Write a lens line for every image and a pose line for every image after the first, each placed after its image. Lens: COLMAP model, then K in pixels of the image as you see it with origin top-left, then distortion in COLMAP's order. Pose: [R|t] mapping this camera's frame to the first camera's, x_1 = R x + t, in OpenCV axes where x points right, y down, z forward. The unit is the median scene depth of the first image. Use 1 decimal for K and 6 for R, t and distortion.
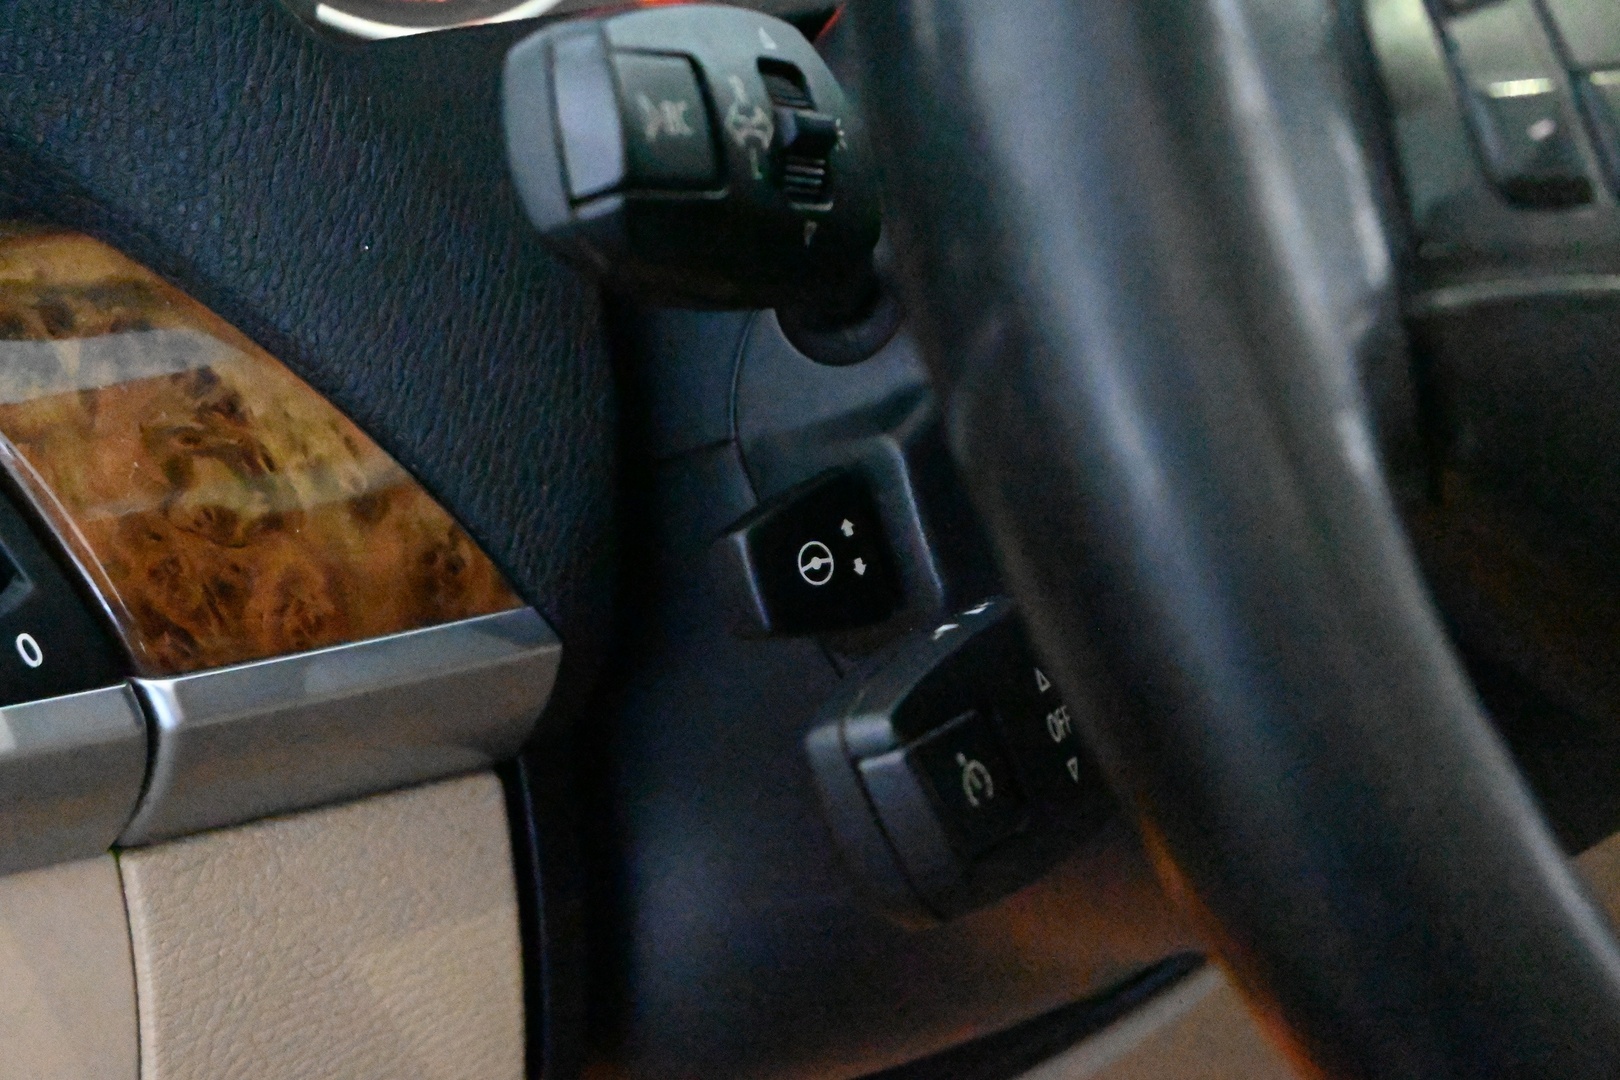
lens RADIAL K [[3473.4, 0, 806.7], [0, 3473.4, 539.2], [0, 0, 1]] dist [0.026220, 0.000000]
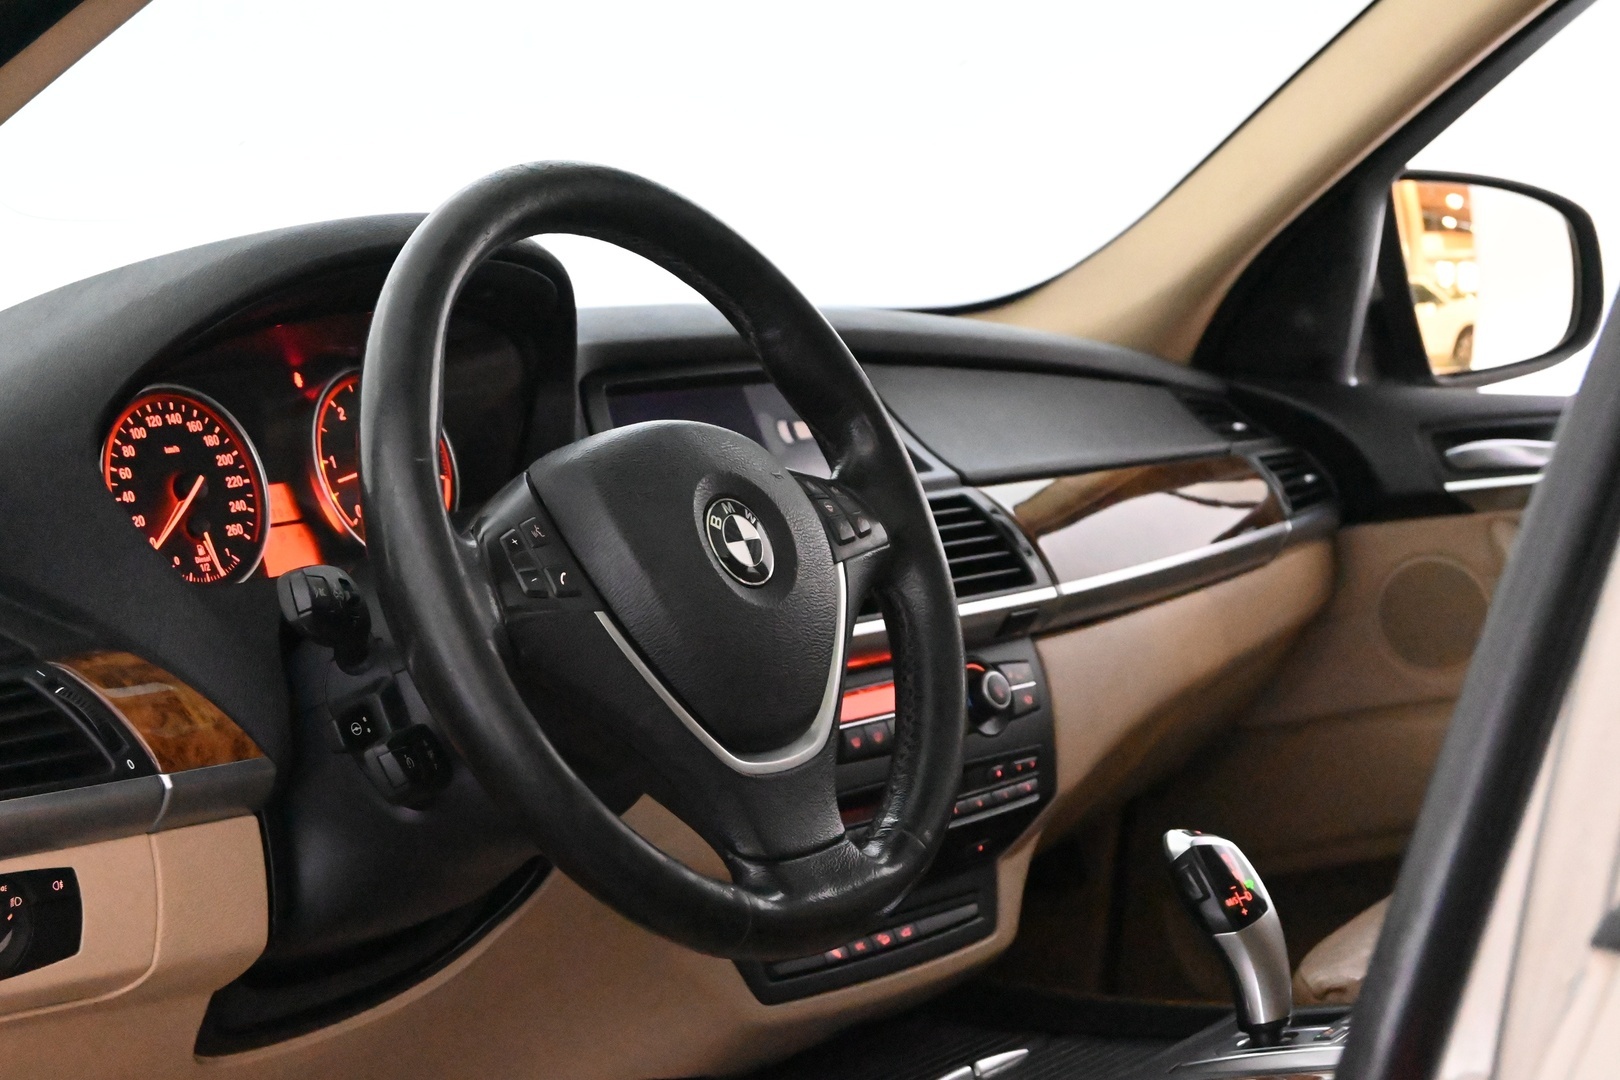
lens RADIAL K [[3155.8, 0, 802.8], [0, 3155.8, 538.0], [0, 0, 1]] dist [0.095846, 0.000000]
pose [[0.977477, -0.058941, 0.202646, -0.187291], [0.097114, 0.978128, -0.183943, 0.437461], [-0.187372, 0.199480, 0.961821, -2.112859]]
